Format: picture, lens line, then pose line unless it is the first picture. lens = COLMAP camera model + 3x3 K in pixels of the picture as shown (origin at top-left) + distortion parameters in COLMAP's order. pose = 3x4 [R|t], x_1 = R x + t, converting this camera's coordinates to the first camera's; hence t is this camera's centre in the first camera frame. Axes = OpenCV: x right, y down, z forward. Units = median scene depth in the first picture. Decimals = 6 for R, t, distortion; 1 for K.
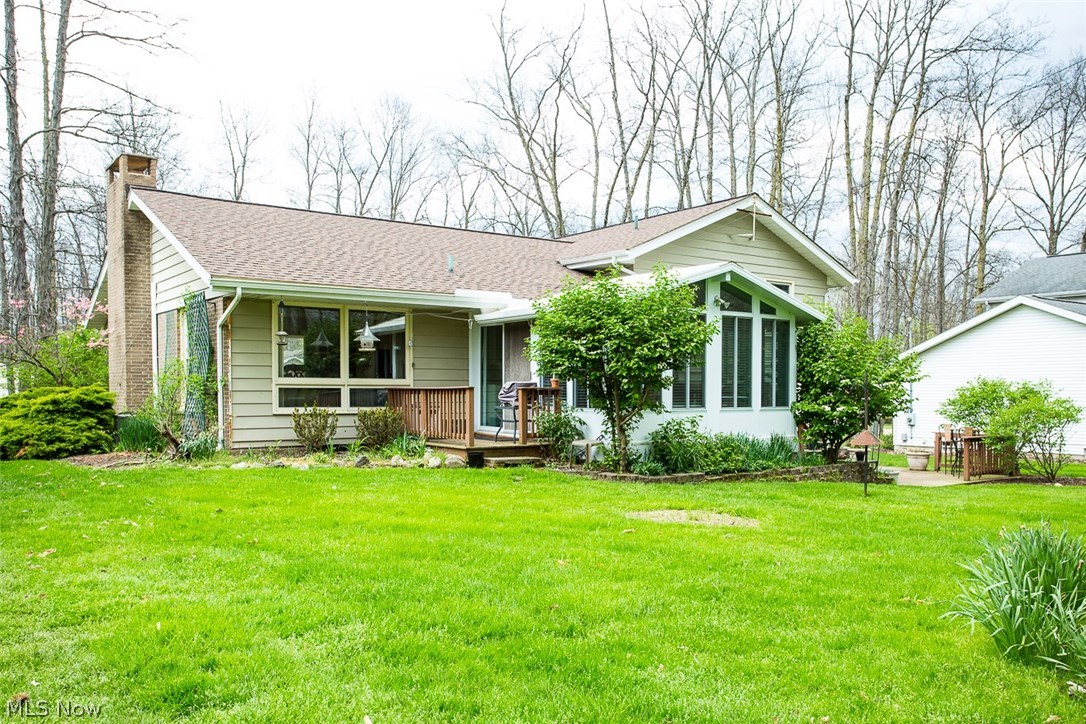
lens RADIAL K [[869.3, 0, 543.6], [0, 869.3, 367.0], [0, 0, 1]] dist [0.004116, 0.001124]
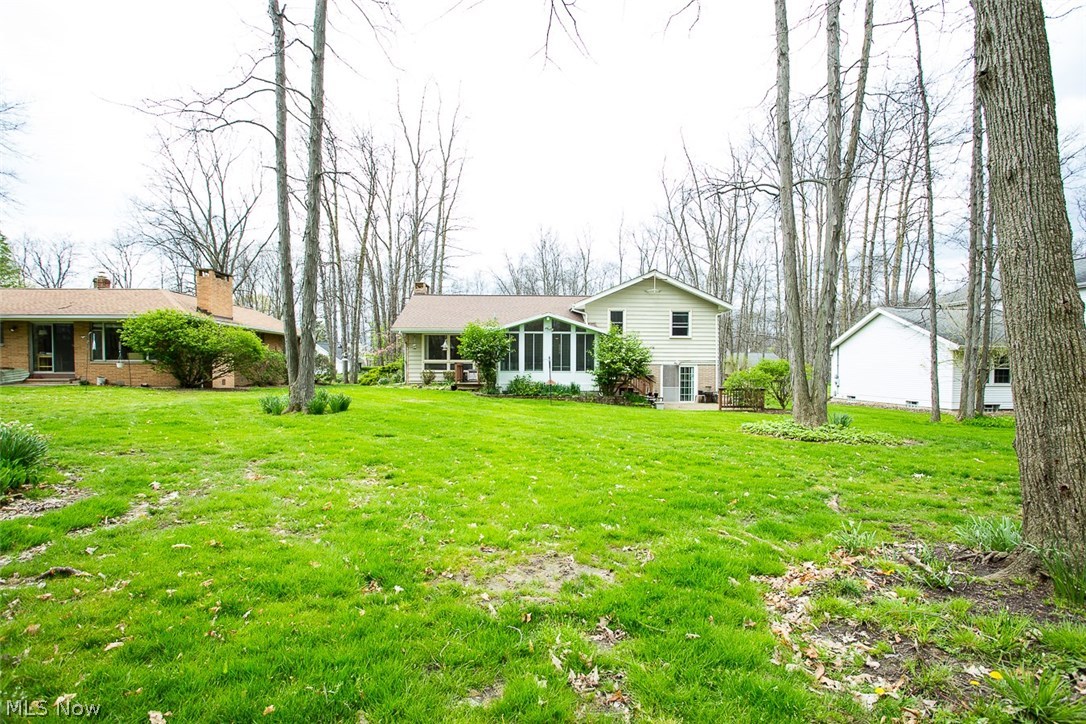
lens RADIAL K [[520.9, 0, 540.5], [0, 520.9, 365.0], [0, 0, 1]] dist [-0.001507, -0.000026]
pose [[0.838043, 0.000120, -0.545605, 0.970759], [0.007792, 0.999895, 0.012189, 0.011678], [0.545549, -0.014466, 0.837954, -0.249161]]
